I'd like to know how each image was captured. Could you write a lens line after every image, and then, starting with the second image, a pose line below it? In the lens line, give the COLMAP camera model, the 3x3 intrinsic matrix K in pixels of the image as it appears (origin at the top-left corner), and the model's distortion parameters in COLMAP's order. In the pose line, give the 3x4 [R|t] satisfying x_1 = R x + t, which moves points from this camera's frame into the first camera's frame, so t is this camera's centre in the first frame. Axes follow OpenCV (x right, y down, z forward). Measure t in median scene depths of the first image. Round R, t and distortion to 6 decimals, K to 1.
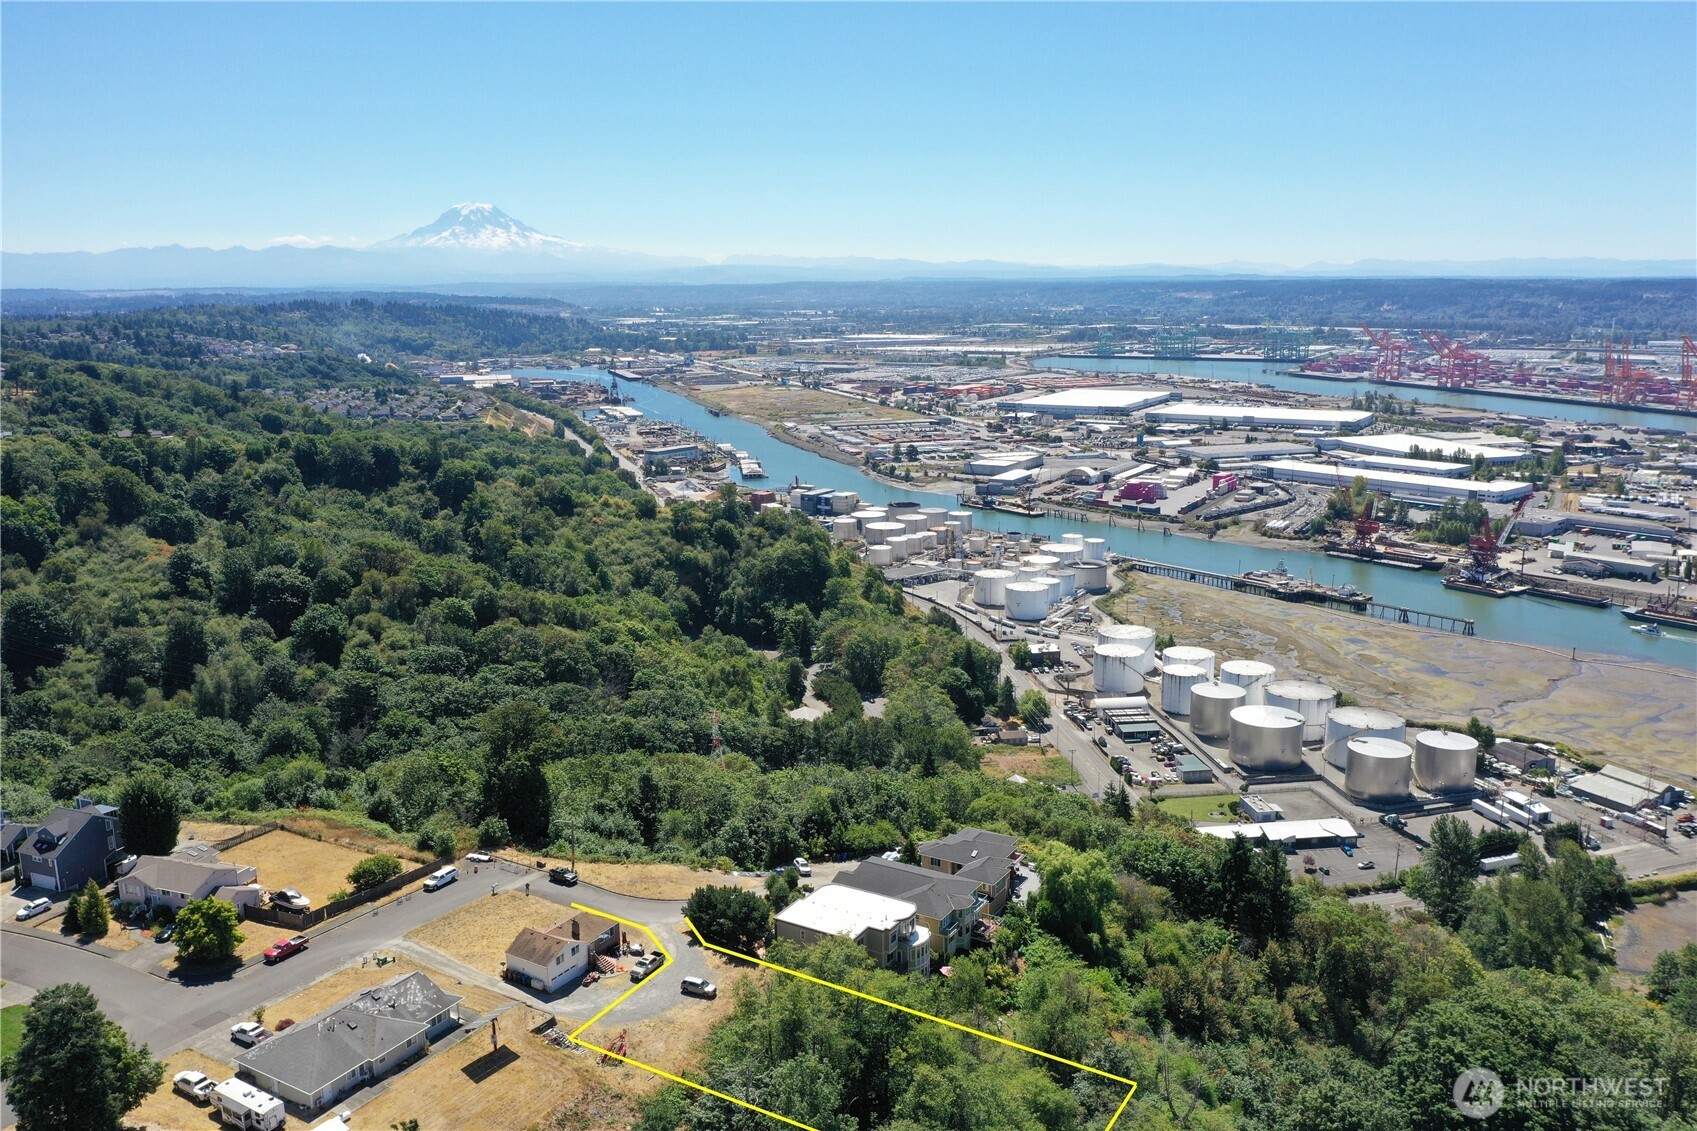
lens RADIAL K [[1336.7, 0, 842.7], [0, 1336.7, 565.1], [0, 0, 1]] dist [-0.009794, -0.010842]
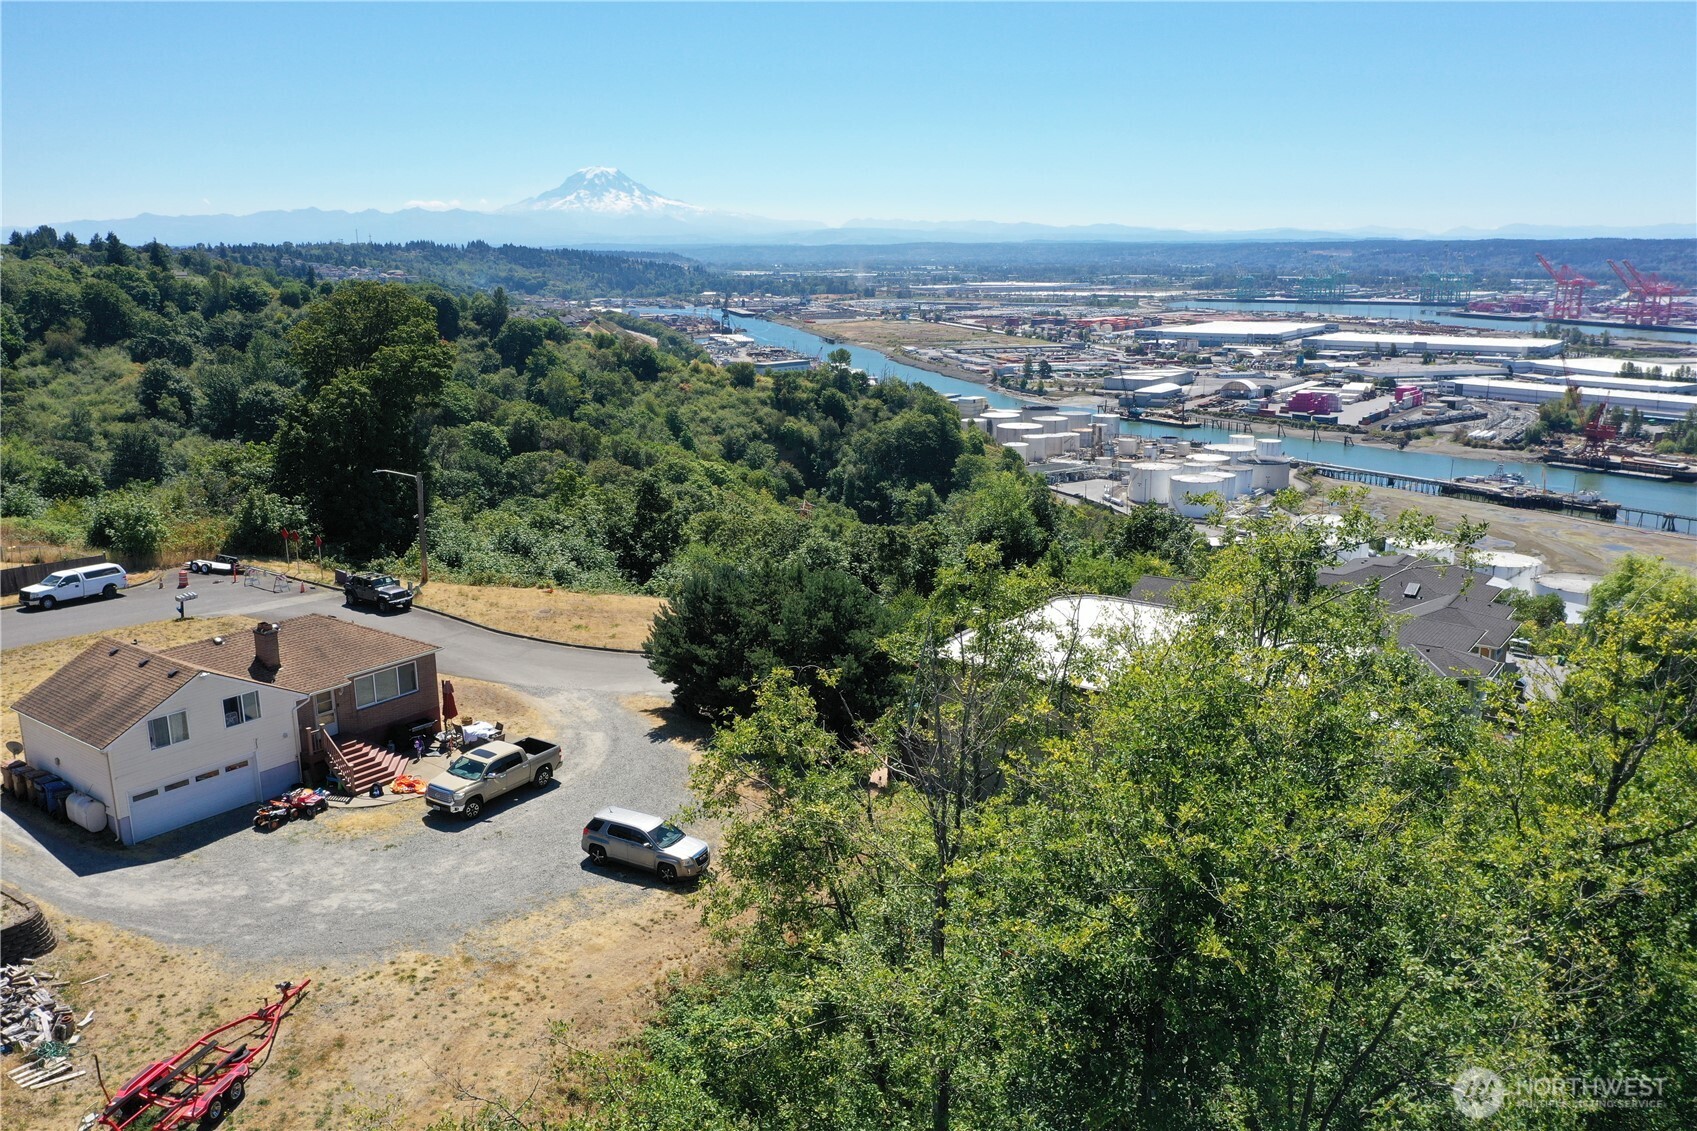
lens RADIAL K [[1336.7, 0, 842.7], [0, 1336.7, 565.1], [0, 0, 1]] dist [-0.009794, -0.010842]
pose [[0.996179, 0.022559, -0.084377, -0.012884], [-0.020484, 0.999468, 0.025372, 0.070420], [0.084905, -0.023547, 0.996111, 0.205522]]
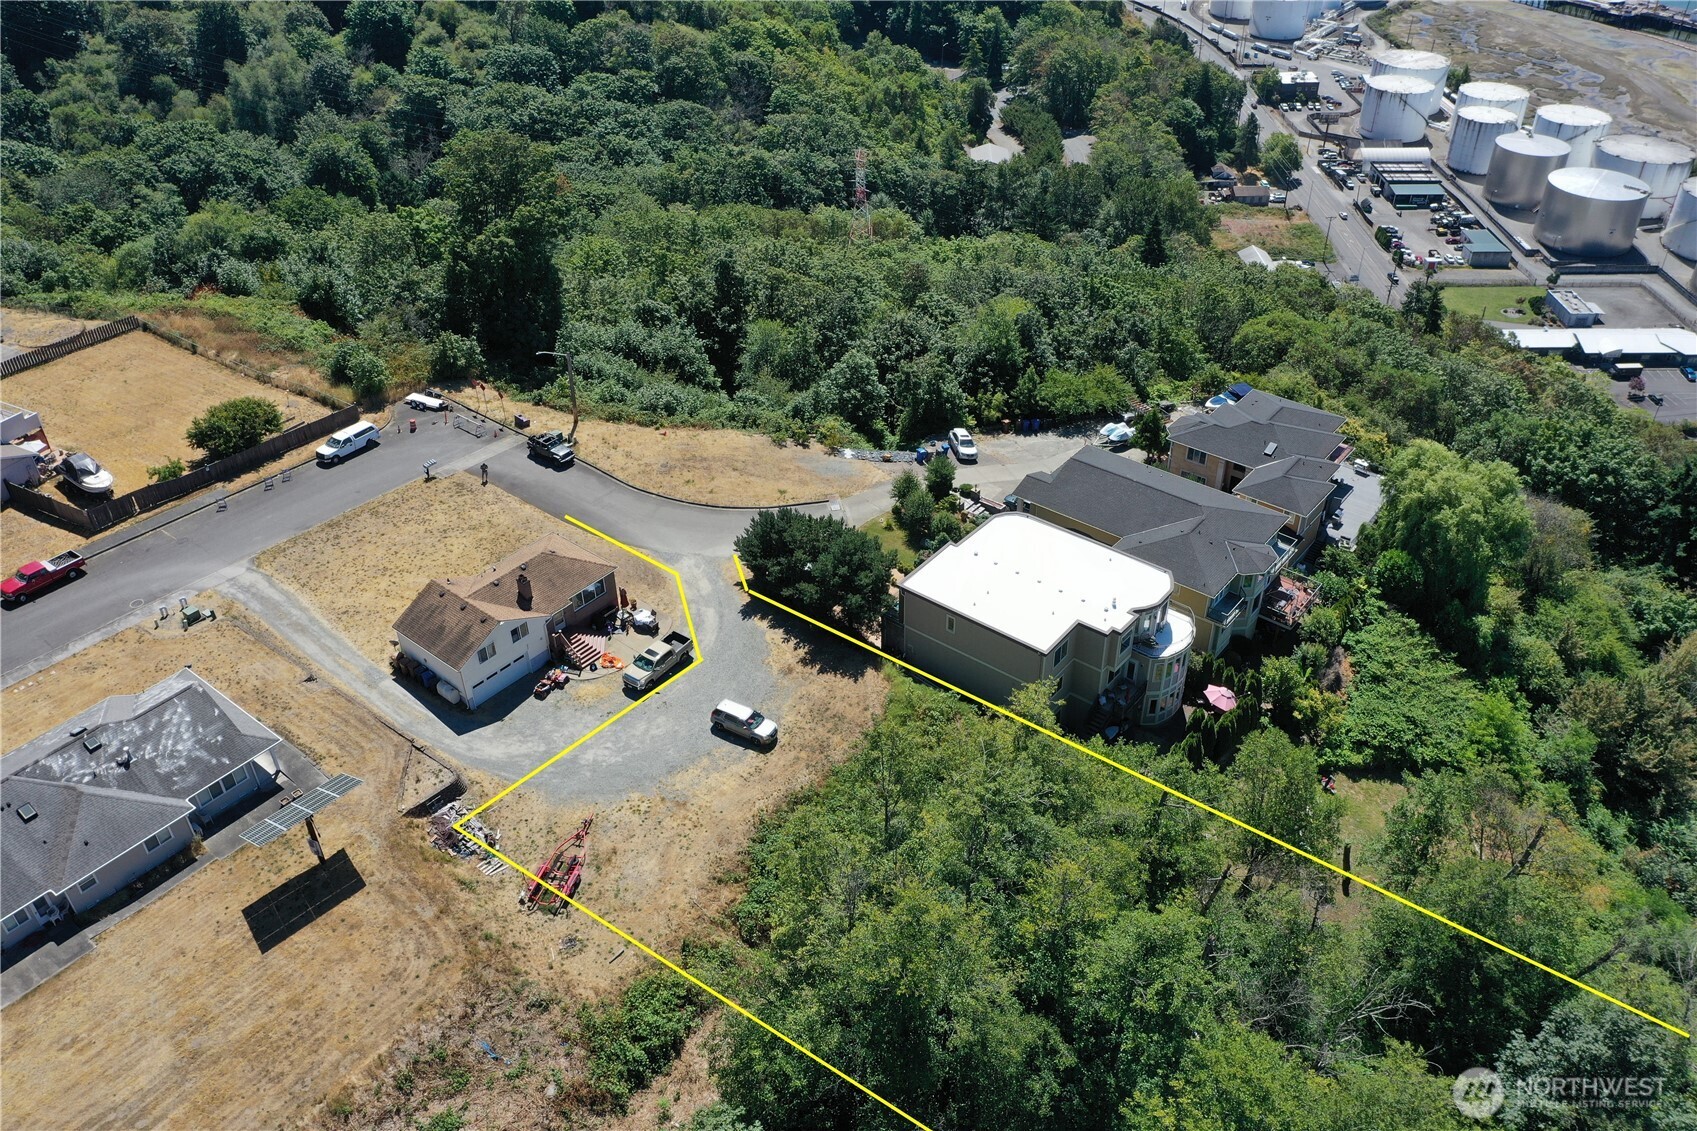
lens RADIAL K [[1336.7, 0, 842.7], [0, 1336.7, 565.1], [0, 0, 1]] dist [-0.009794, -0.010842]
pose [[0.990396, 0.077337, -0.114608, -0.004001], [-0.024130, 0.912890, 0.407491, 0.012591], [0.136139, -0.400812, 0.905989, 0.155747]]
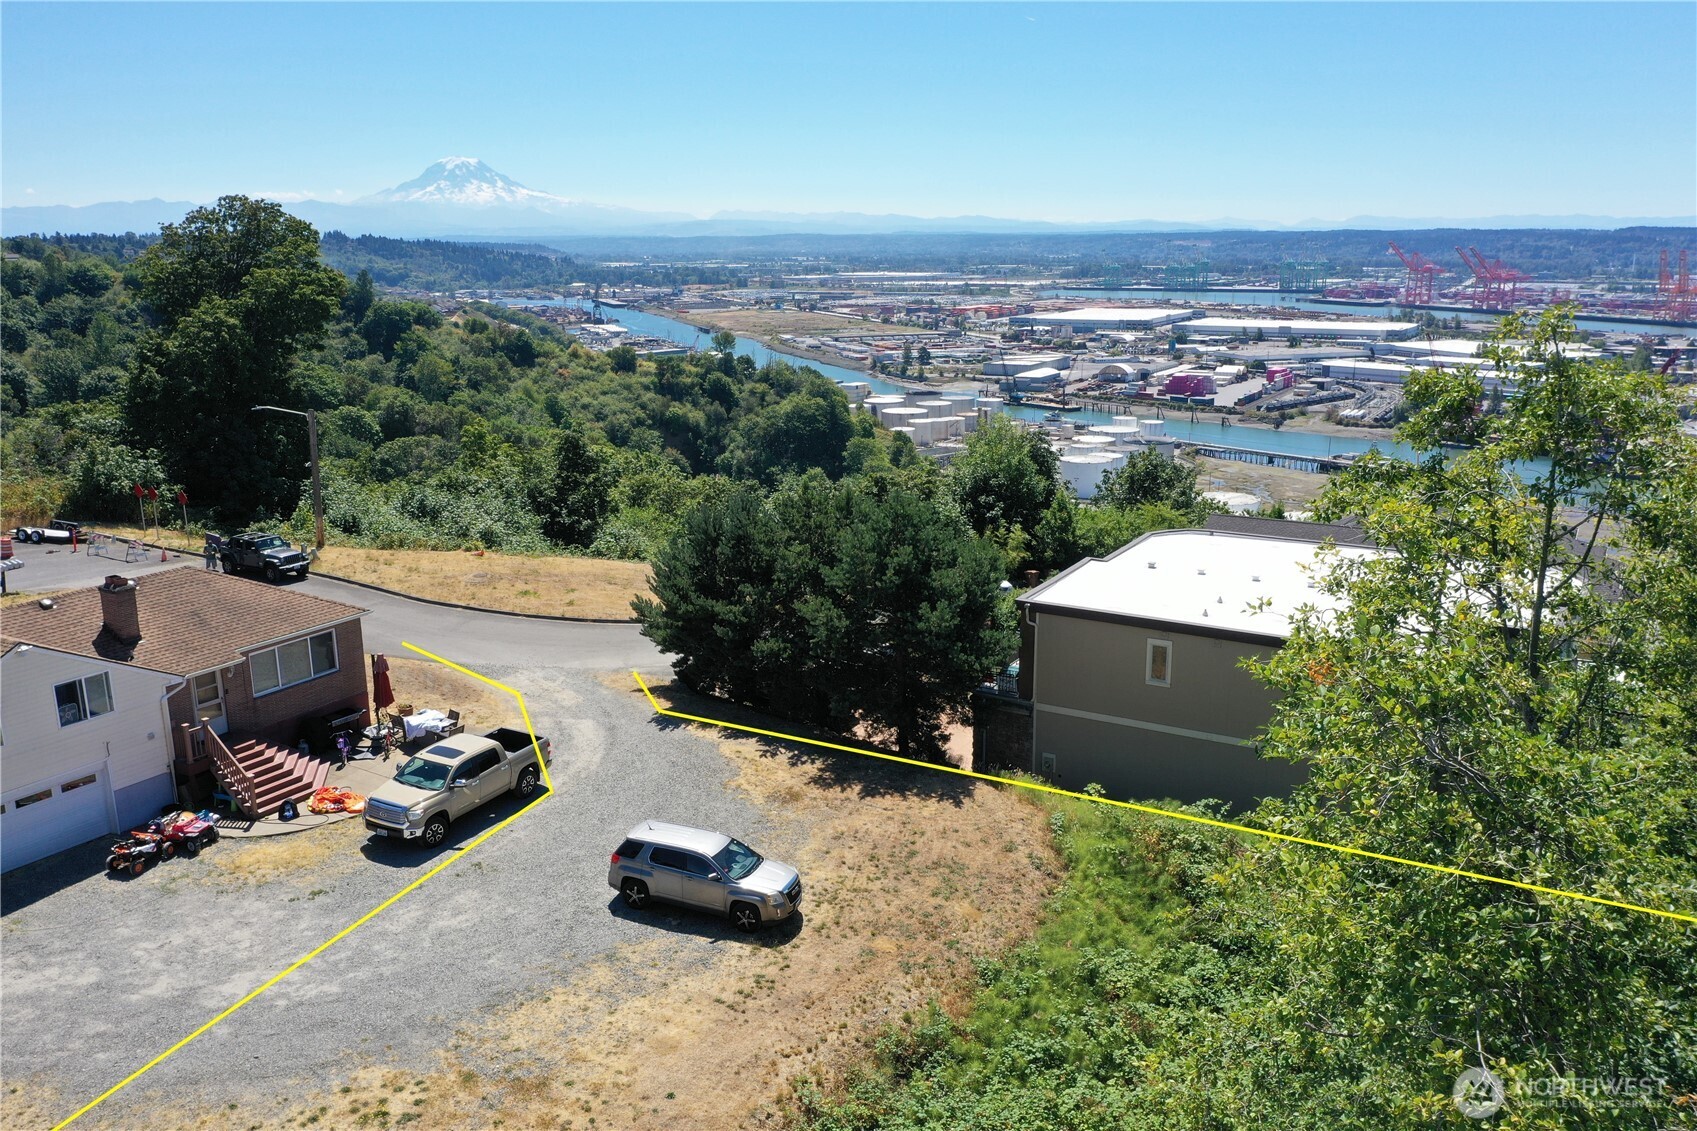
lens RADIAL K [[1336.7, 0, 842.7], [0, 1336.7, 565.1], [0, 0, 1]] dist [-0.009794, -0.010842]
pose [[0.999969, -0.000199, 0.007823, -0.025269], [-0.000037, 0.999544, 0.030184, 0.074881], [-0.007825, -0.030183, 0.999514, 0.228420]]
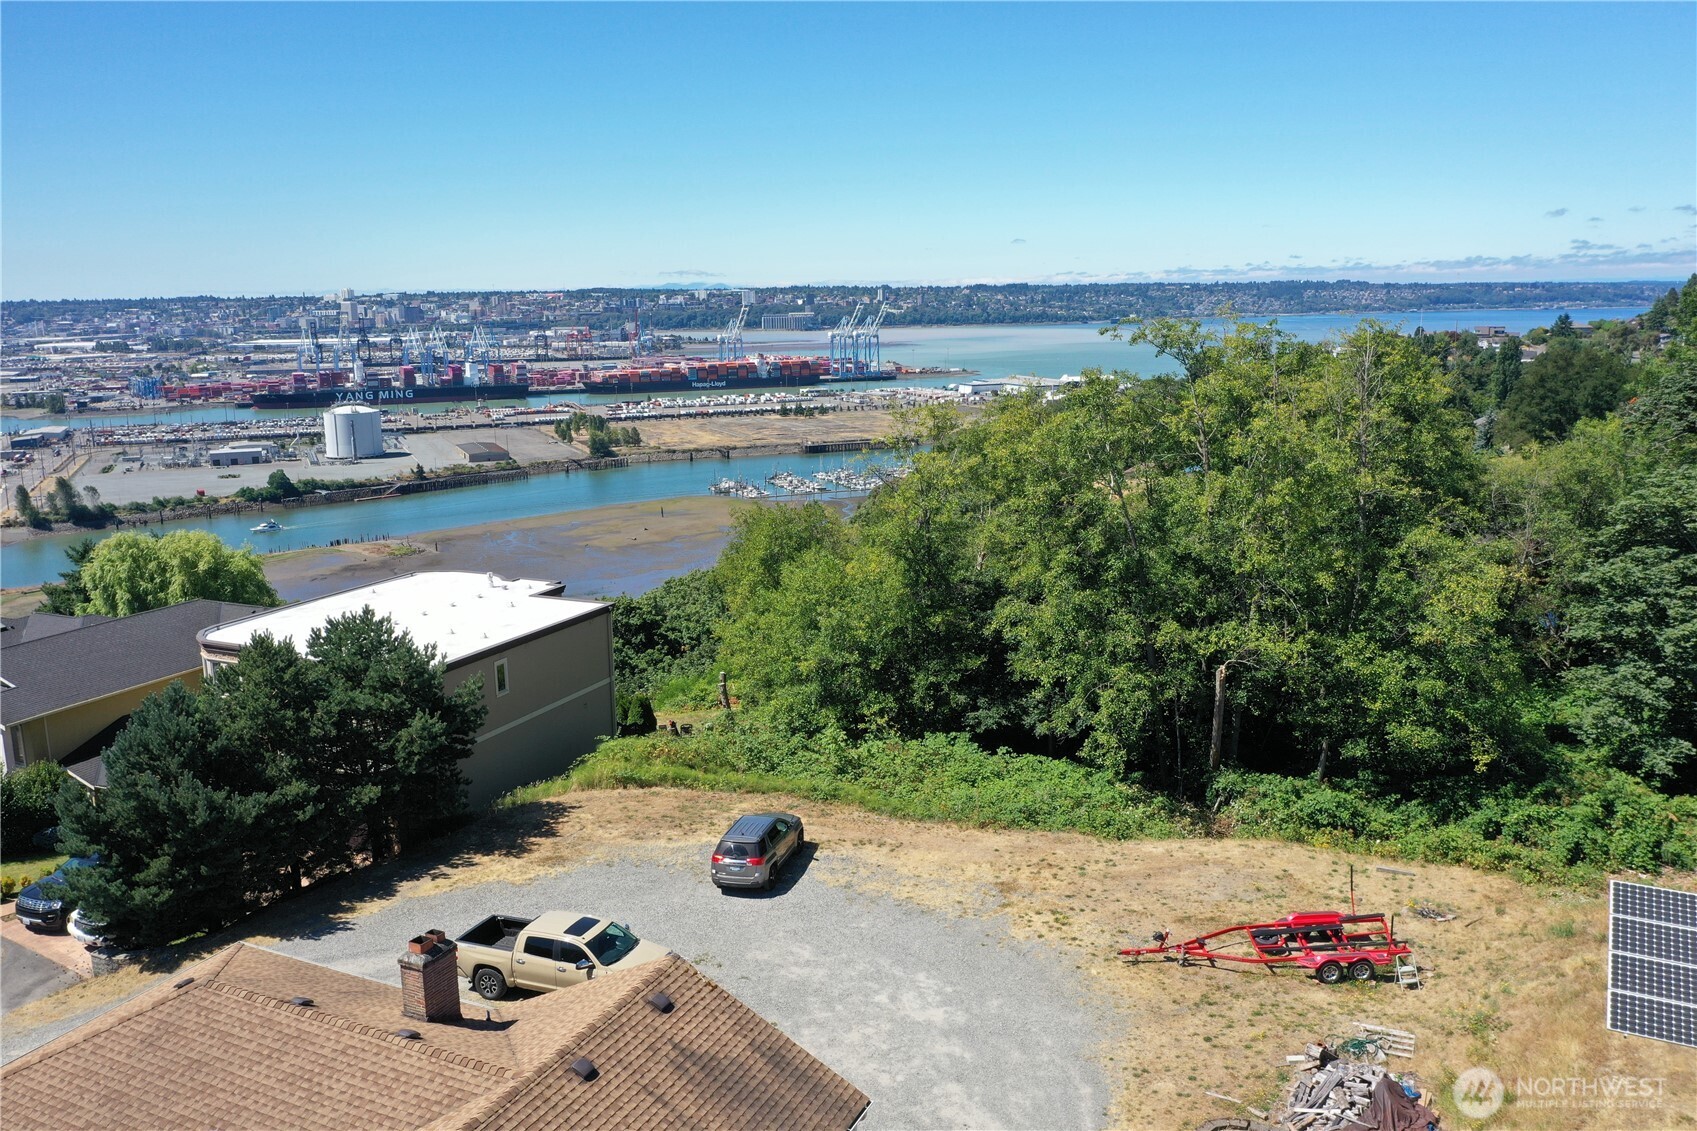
lens RADIAL K [[1336.7, 0, 842.7], [0, 1336.7, 565.1], [0, 0, 1]] dist [-0.009794, -0.010842]
pose [[-0.115151, -0.187168, 0.975555, -0.095548], [0.217845, 0.953423, 0.208636, 0.061371], [-0.969167, 0.236544, -0.069013, 0.277902]]
